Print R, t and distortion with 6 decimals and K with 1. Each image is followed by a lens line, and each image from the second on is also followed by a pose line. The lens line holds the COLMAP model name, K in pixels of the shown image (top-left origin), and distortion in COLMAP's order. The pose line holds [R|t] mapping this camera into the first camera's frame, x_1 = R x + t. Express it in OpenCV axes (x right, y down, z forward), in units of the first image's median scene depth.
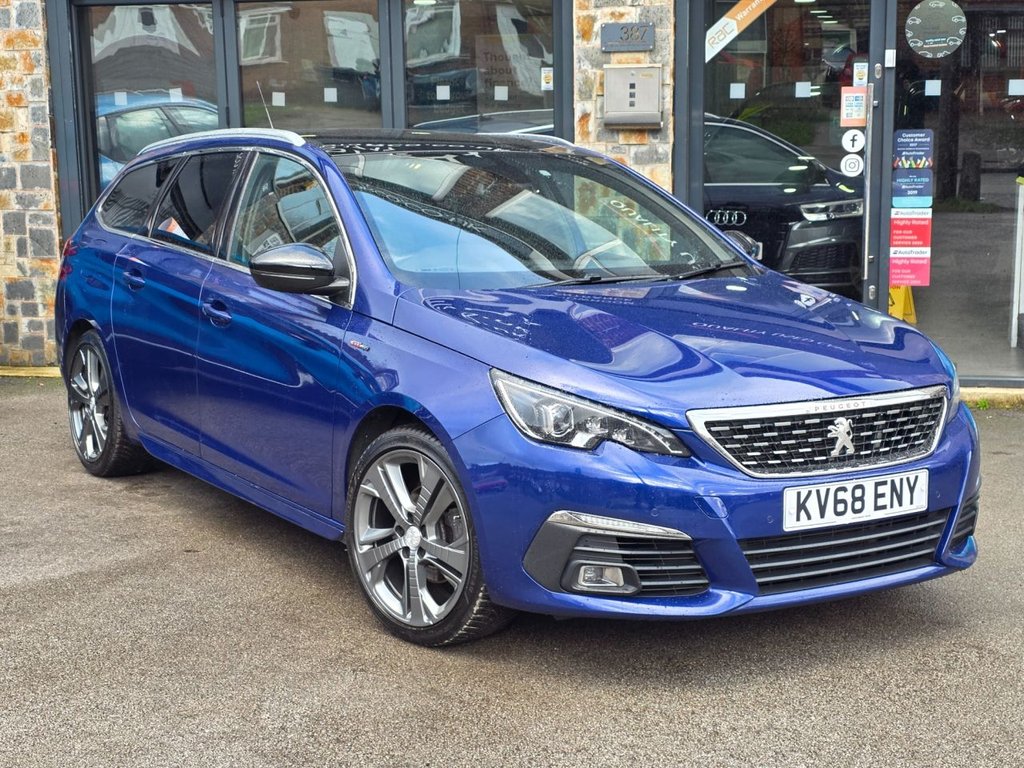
lens RADIAL K [[1563.4, 0, 511.5], [0, 1563.4, 362.2], [0, 0, 1]] dist [0.215702, -0.760311]
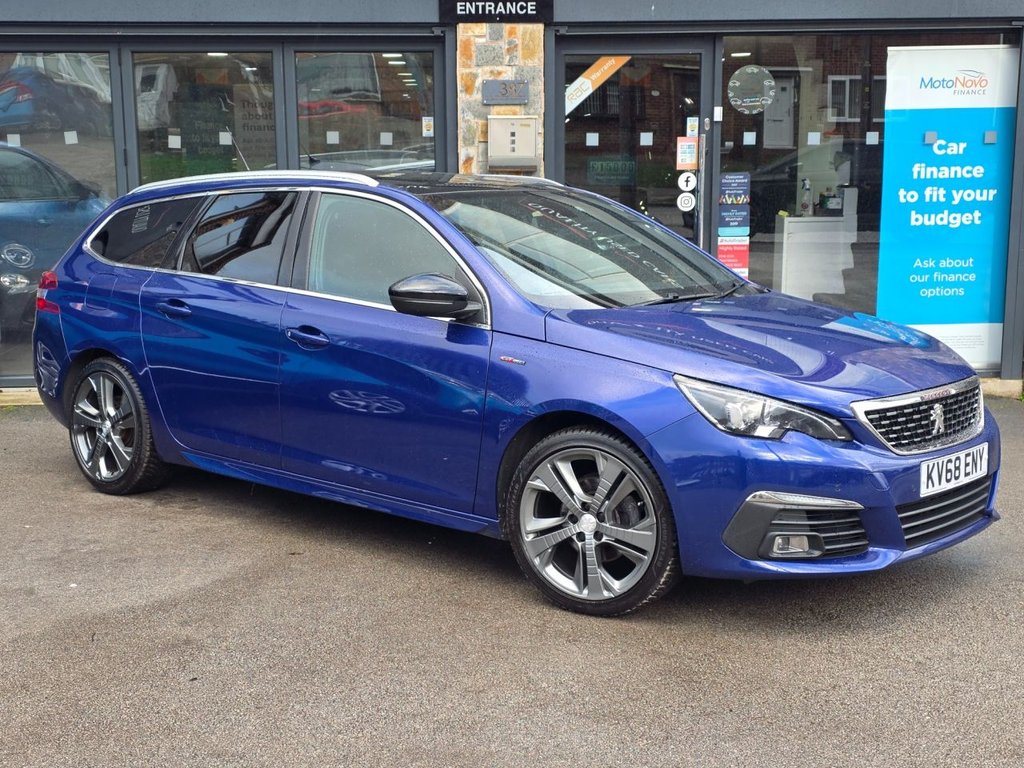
lens RADIAL K [[1370.9, 0, 508.1], [0, 1370.9, 366.9], [0, 0, 1]] dist [0.159745, -0.426482]
pose [[0.962005, -0.036792, 0.270541, -0.208534], [0.038135, 0.999273, 0.000293, -0.003538], [-0.270355, 0.010035, 0.962708, 0.020662]]
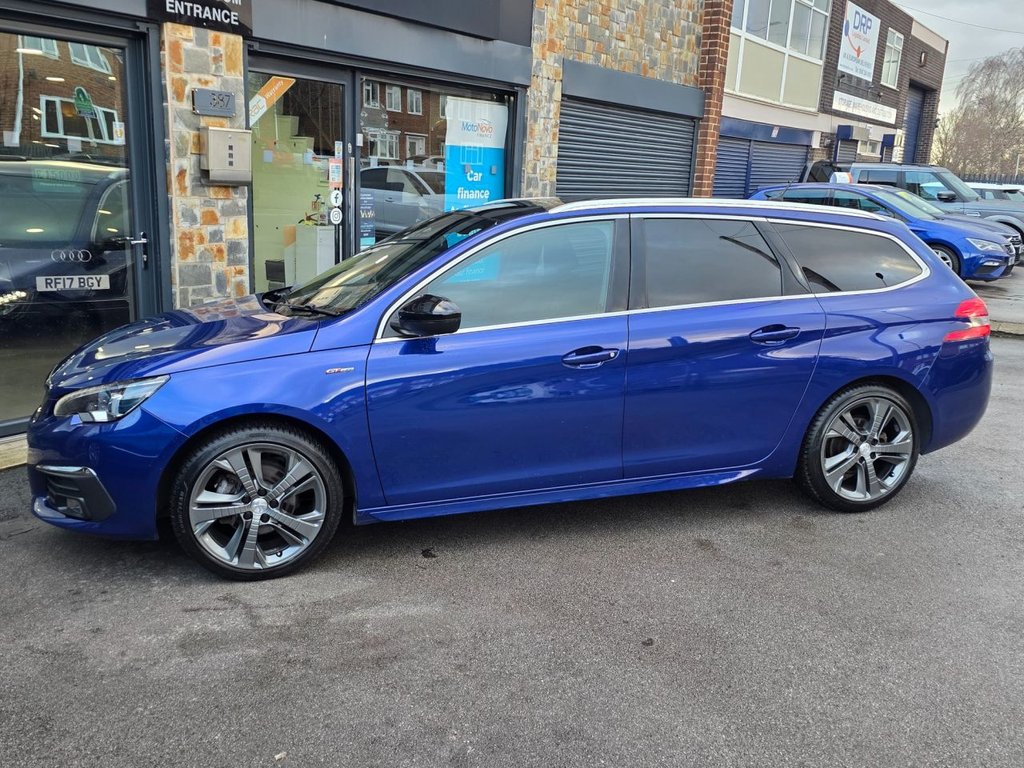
lens RADIAL K [[887.2, 0, 503.6], [0, 887.2, 372.4], [0, 0, 1]] dist [0.073629, -0.079697]
pose [[0.383751, -0.174559, 0.906788, -0.464622], [0.108872, 0.983675, 0.143285, -0.086393], [-0.916996, 0.043738, 0.396491, 0.566159]]
